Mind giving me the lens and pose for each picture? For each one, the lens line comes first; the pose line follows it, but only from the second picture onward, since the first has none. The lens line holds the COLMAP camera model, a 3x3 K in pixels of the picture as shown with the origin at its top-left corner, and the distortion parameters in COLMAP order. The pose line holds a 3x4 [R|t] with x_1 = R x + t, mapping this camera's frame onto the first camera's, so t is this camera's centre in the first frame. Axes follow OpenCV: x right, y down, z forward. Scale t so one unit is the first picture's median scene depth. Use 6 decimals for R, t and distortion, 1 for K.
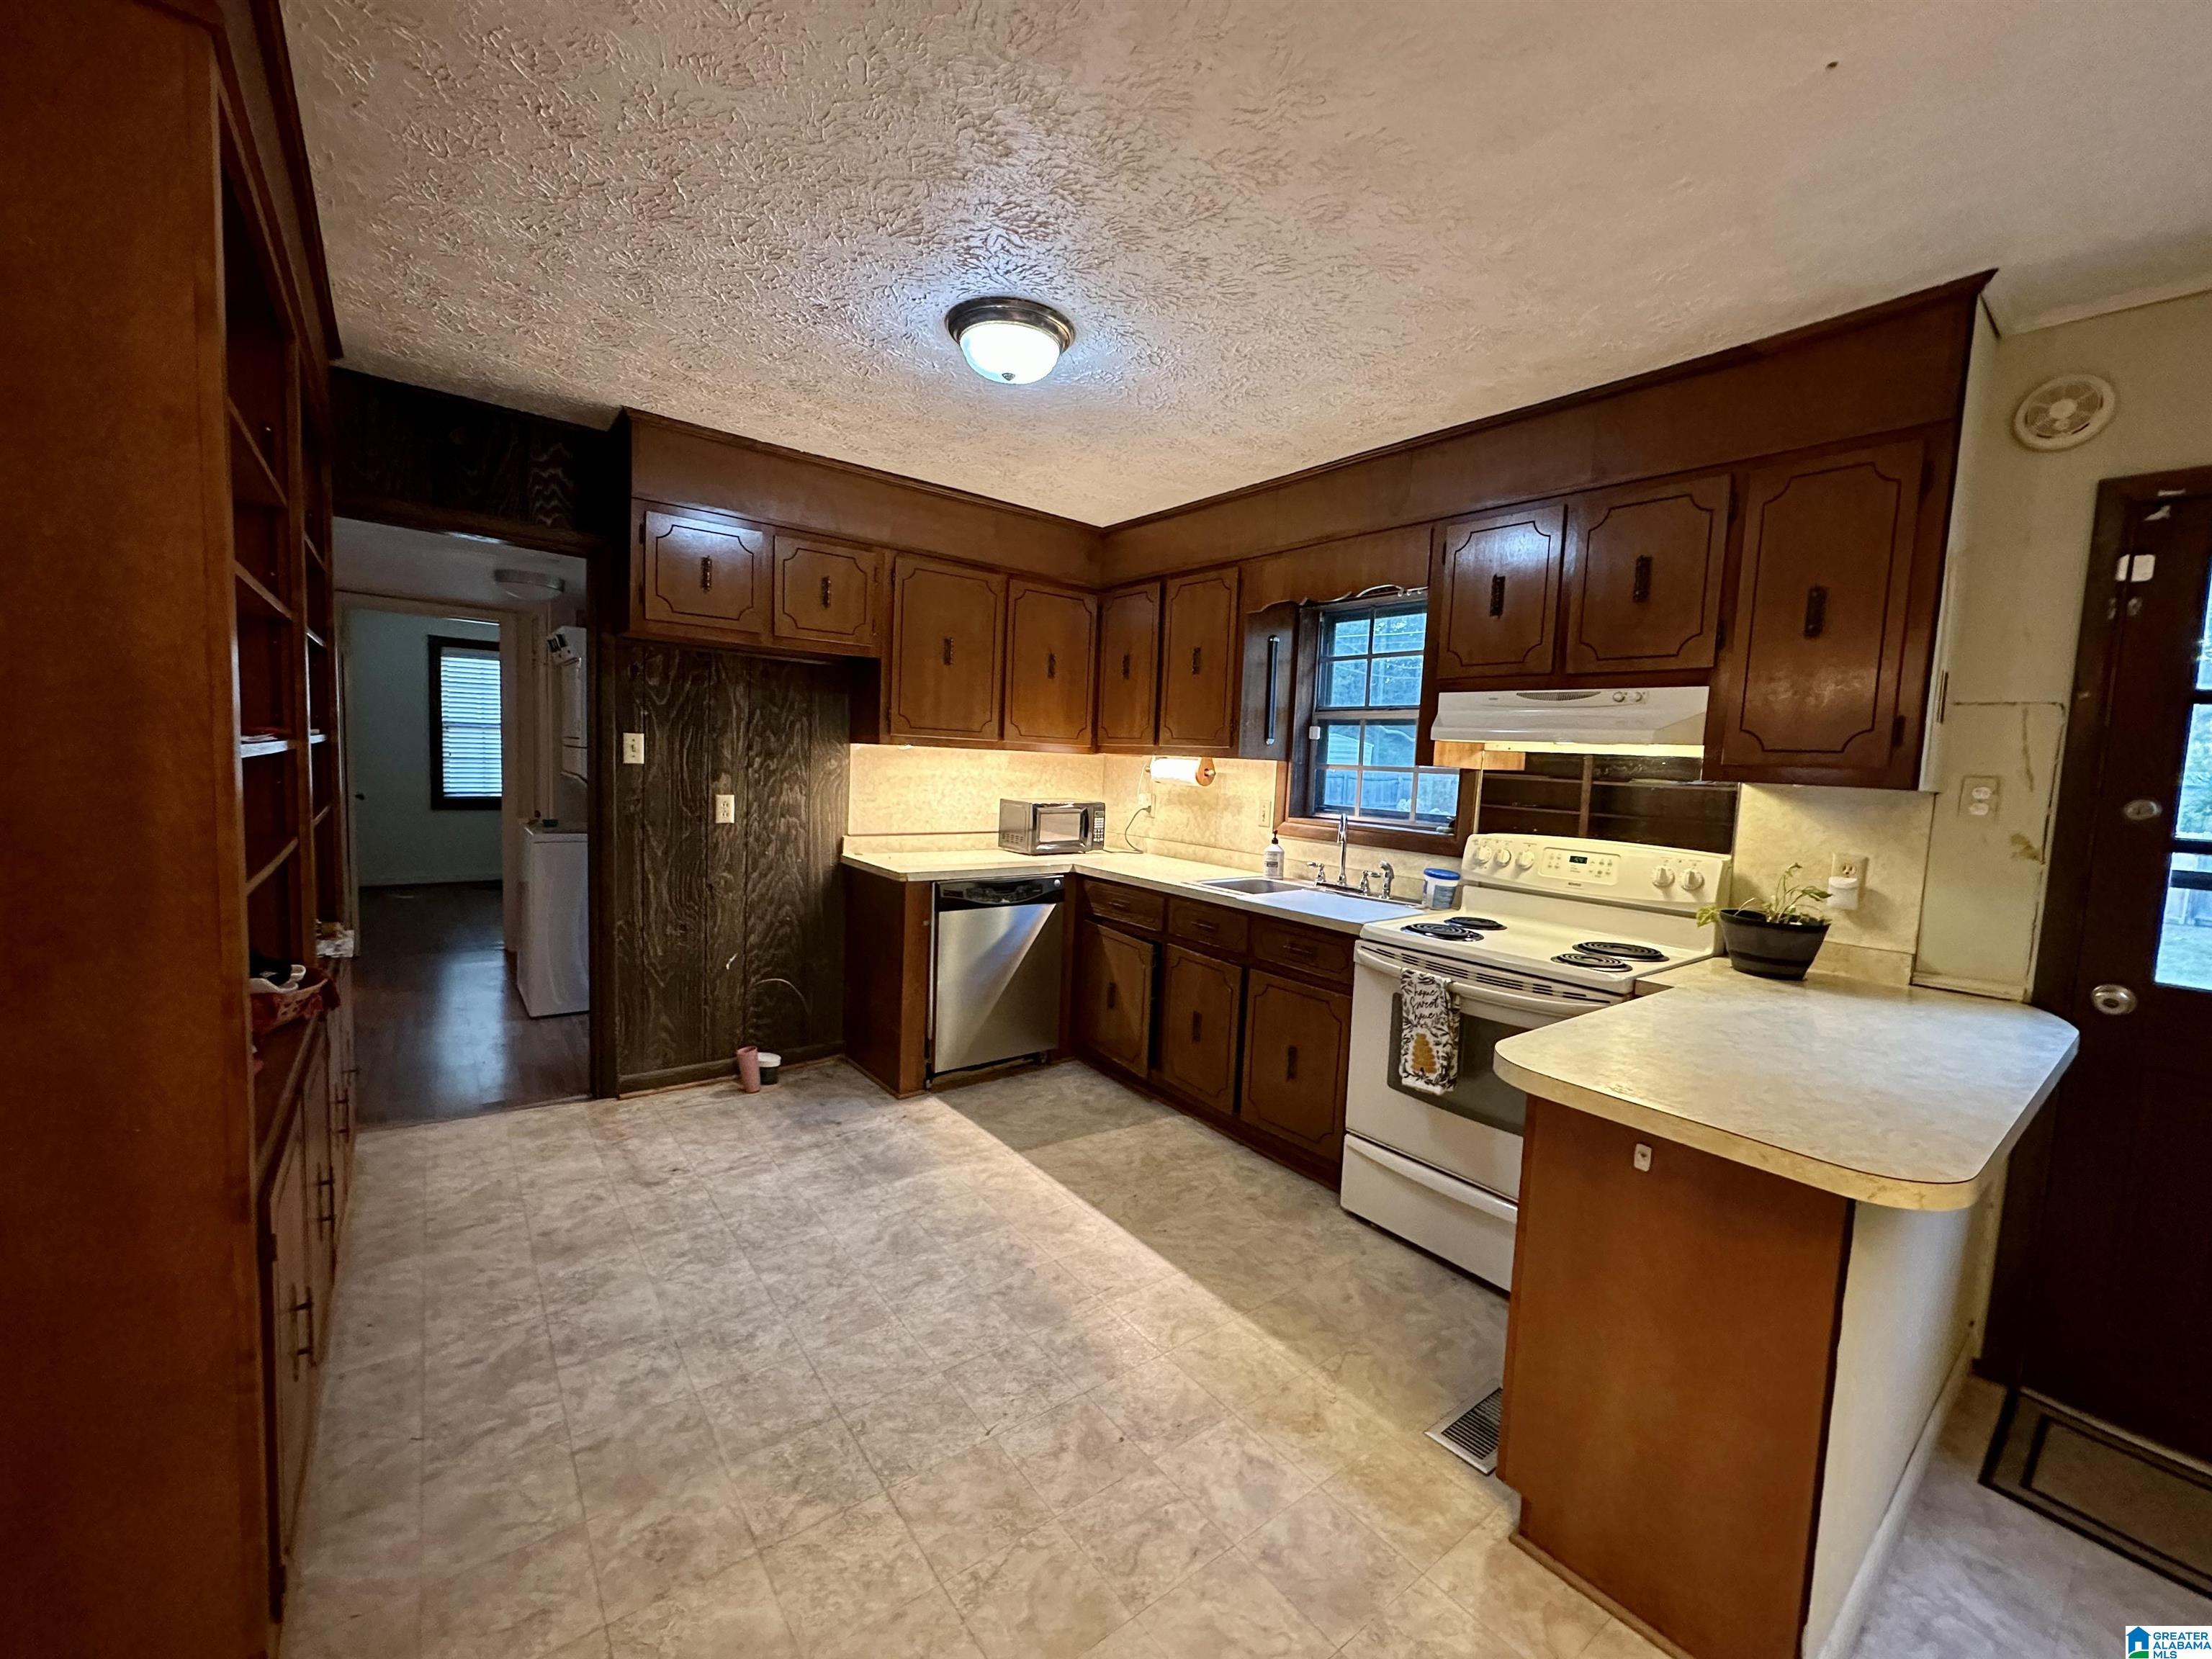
lens RADIAL K [[884.0, 0, 1105.8], [0, 884.0, 826.3], [0, 0, 1]] dist [-0.005218, 0.000714]
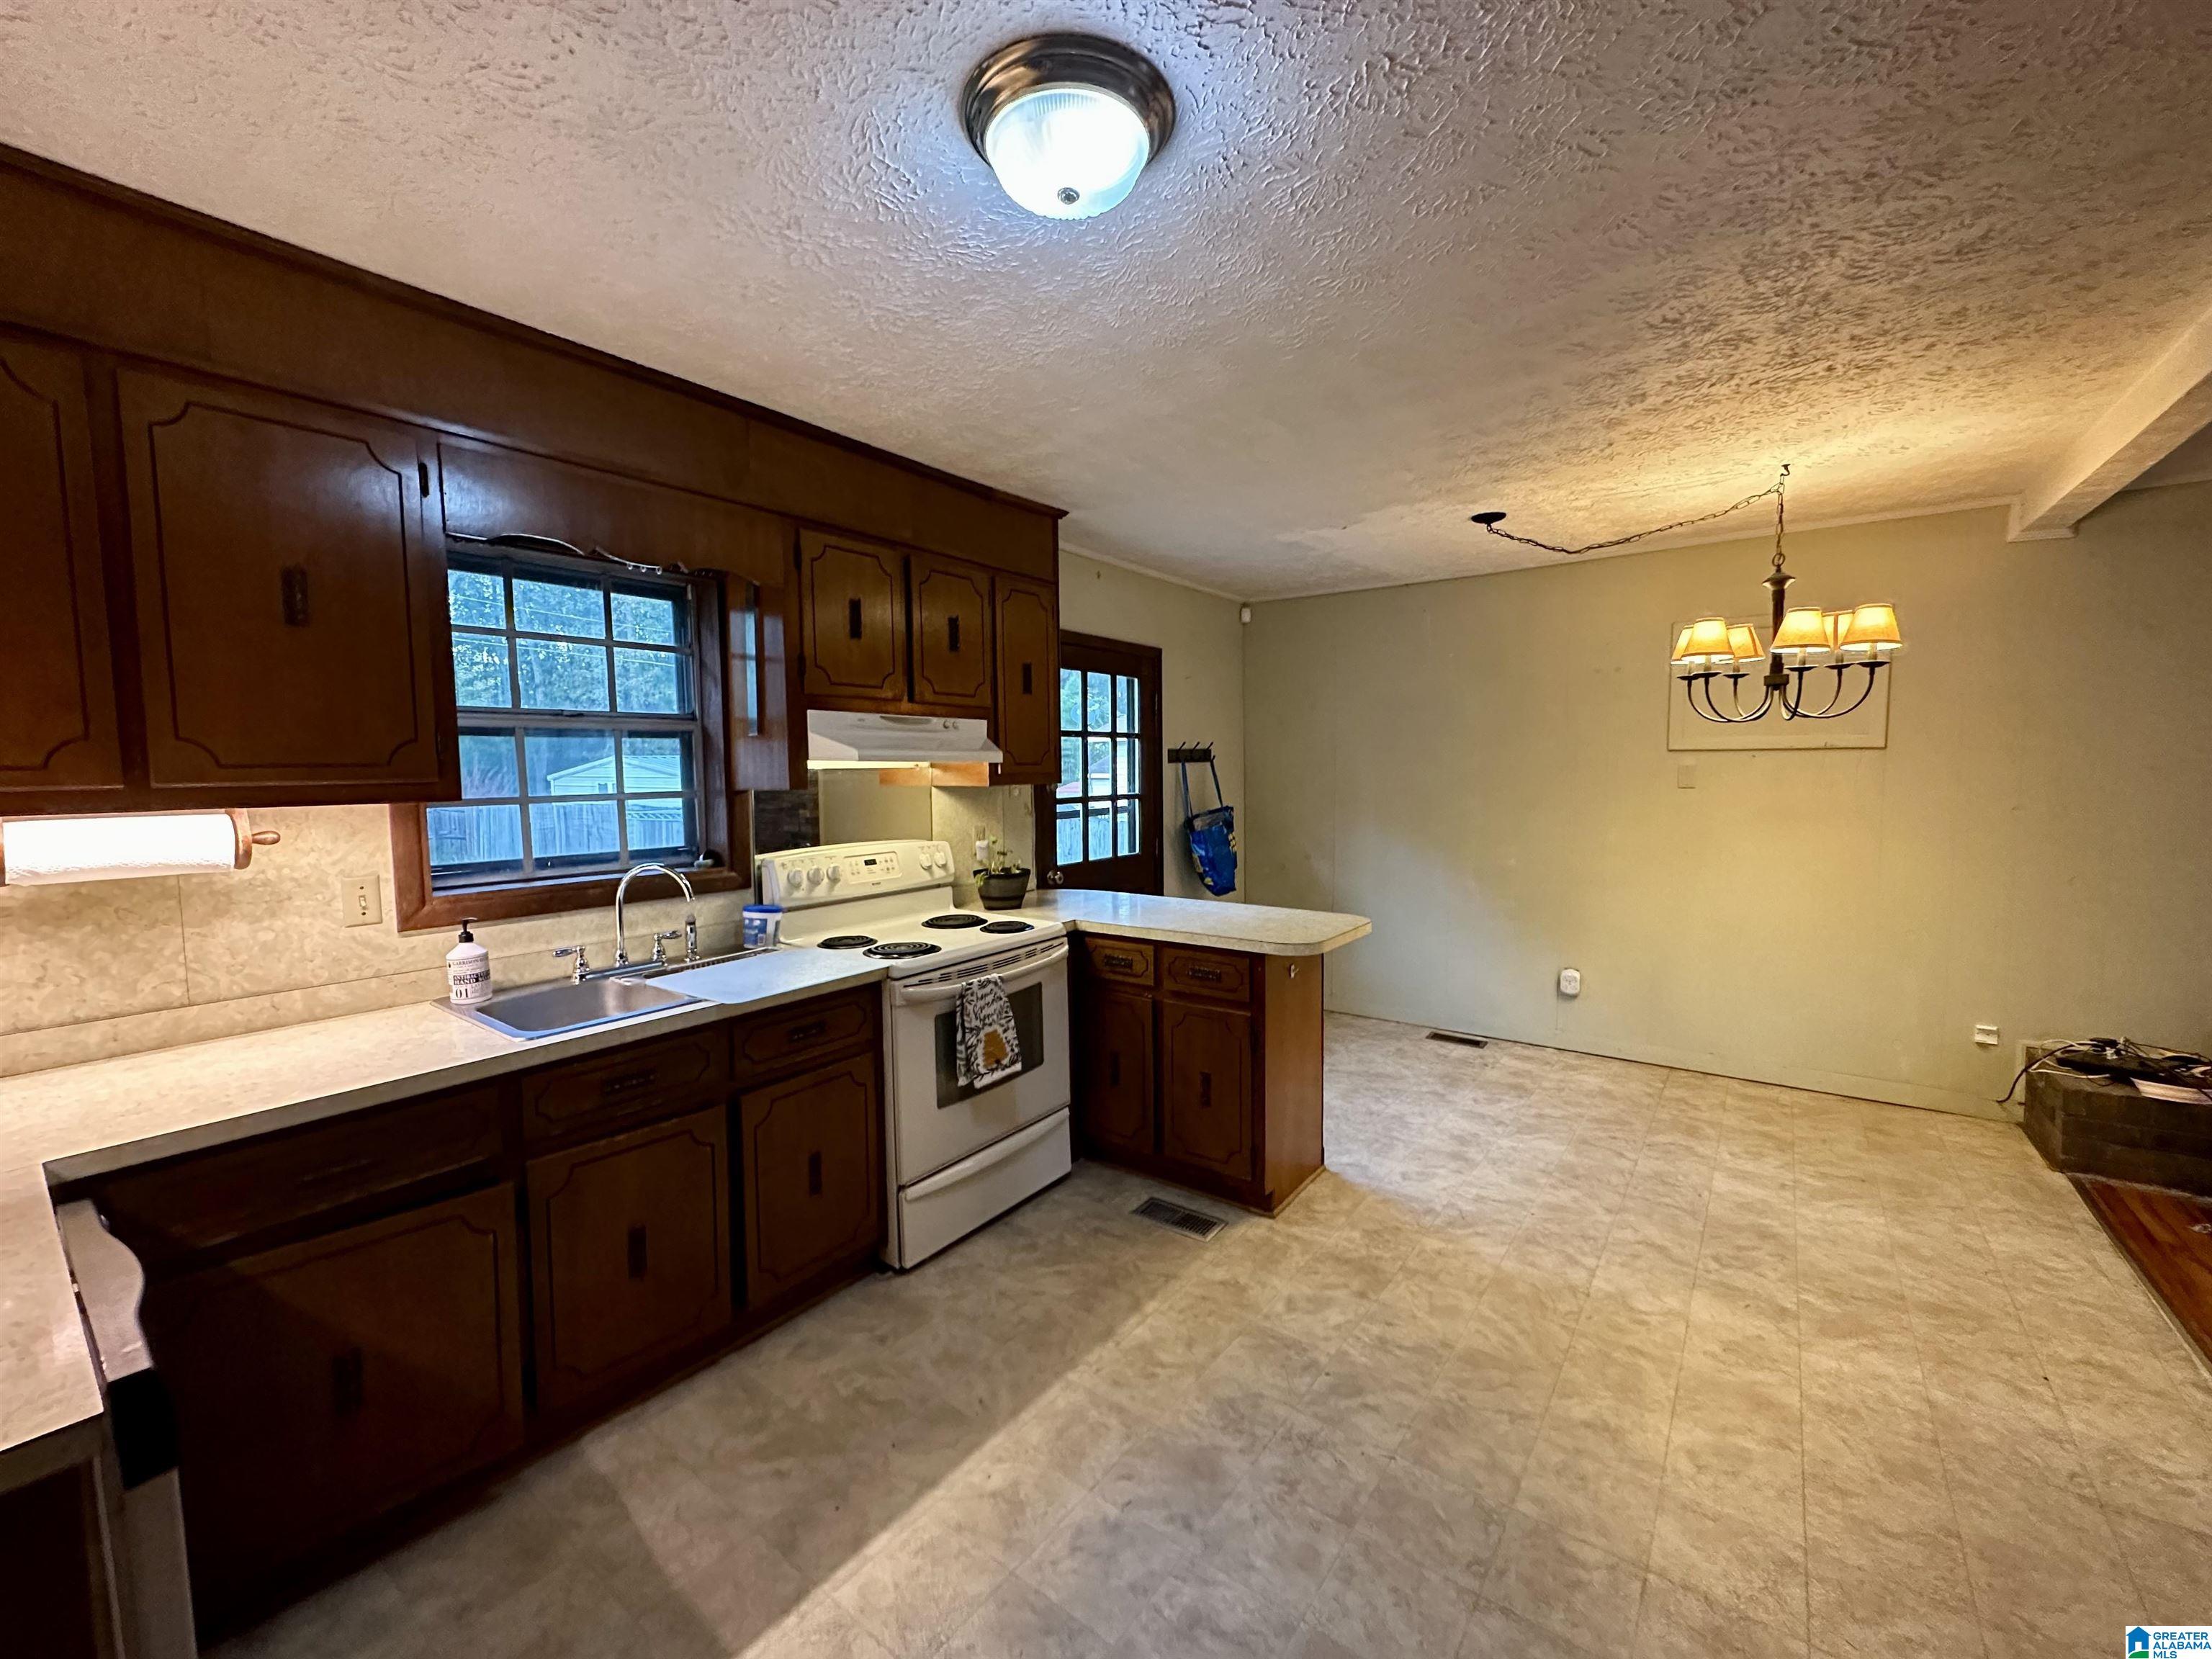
lens RADIAL K [[884.0, 0, 1105.8], [0, 884.0, 826.3], [0, 0, 1]] dist [-0.005218, 0.000714]
pose [[-0.264094, -0.107049, 0.958538, -0.599232], [0.075872, 0.988436, 0.131292, -0.127768], [-0.961508, 0.107400, -0.252918, 0.945059]]
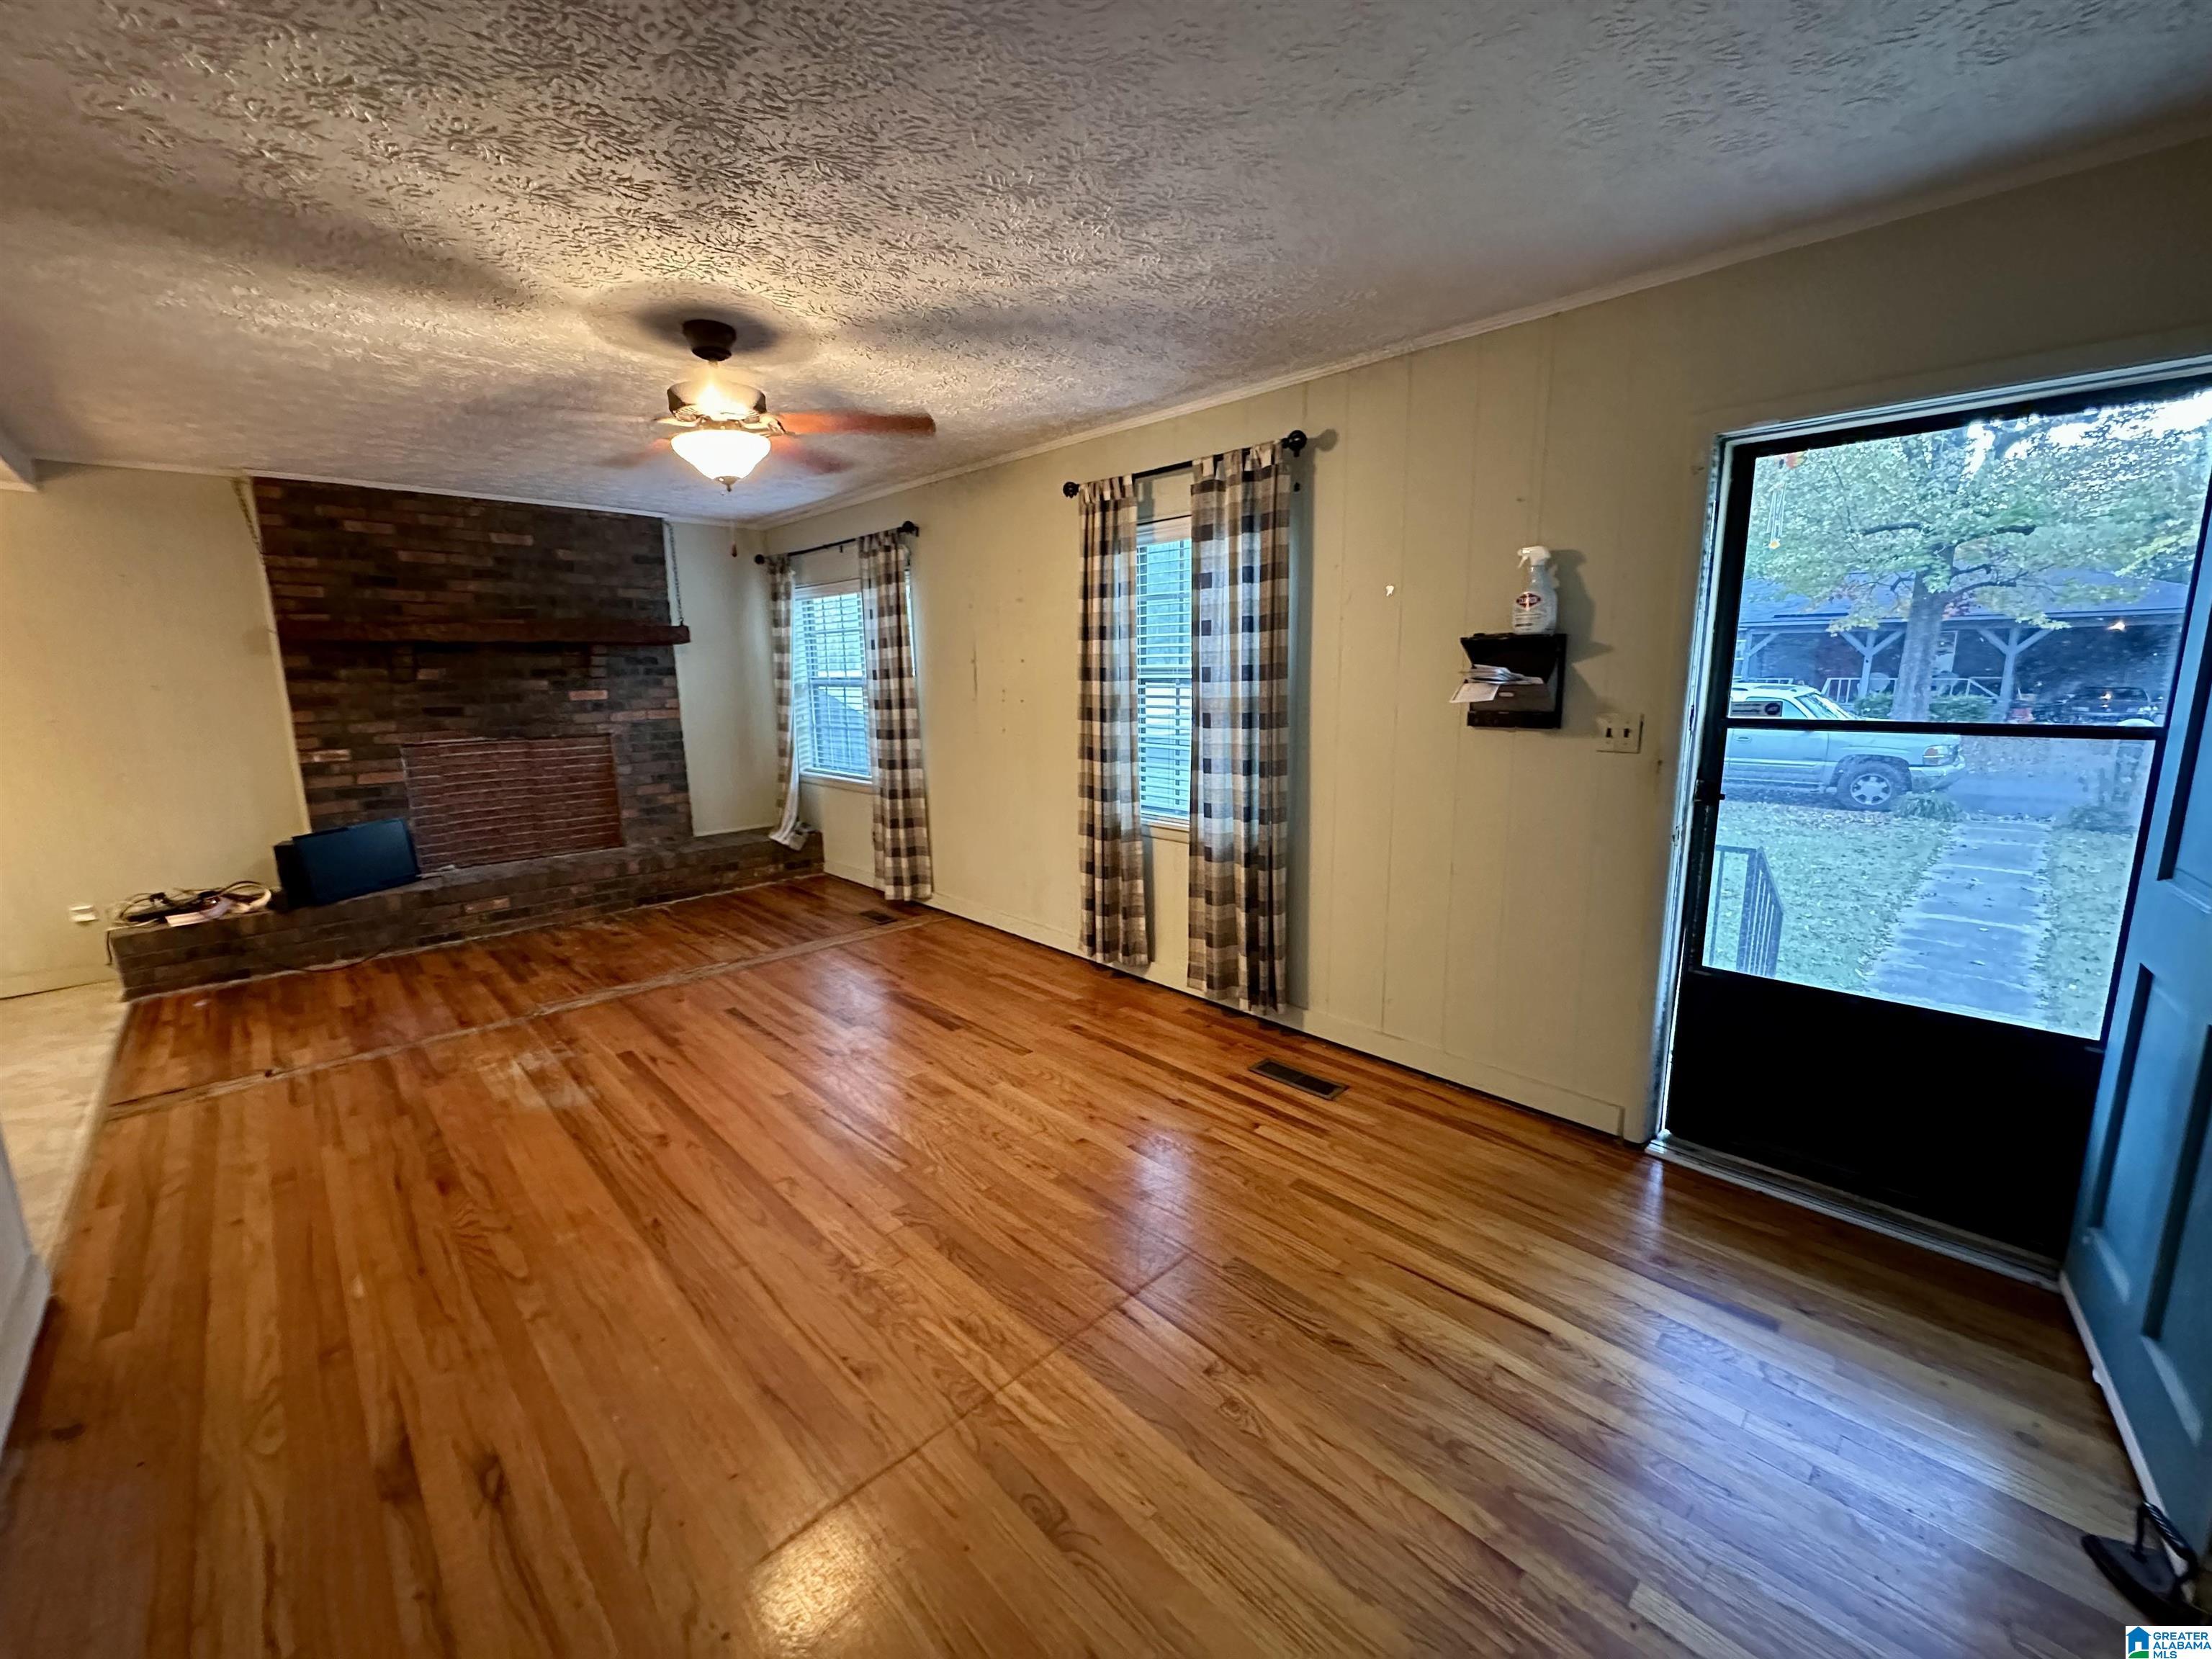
lens RADIAL K [[887.4, 0, 1102.1], [0, 887.4, 827.1], [0, 0, 1]] dist [0.000727, 0.000421]
pose [[-0.994010, -0.011419, -0.108688, -1.313048], [-0.038849, 0.966489, 0.253753, -0.167106], [0.102148, 0.256456, -0.961143, 1.044168]]
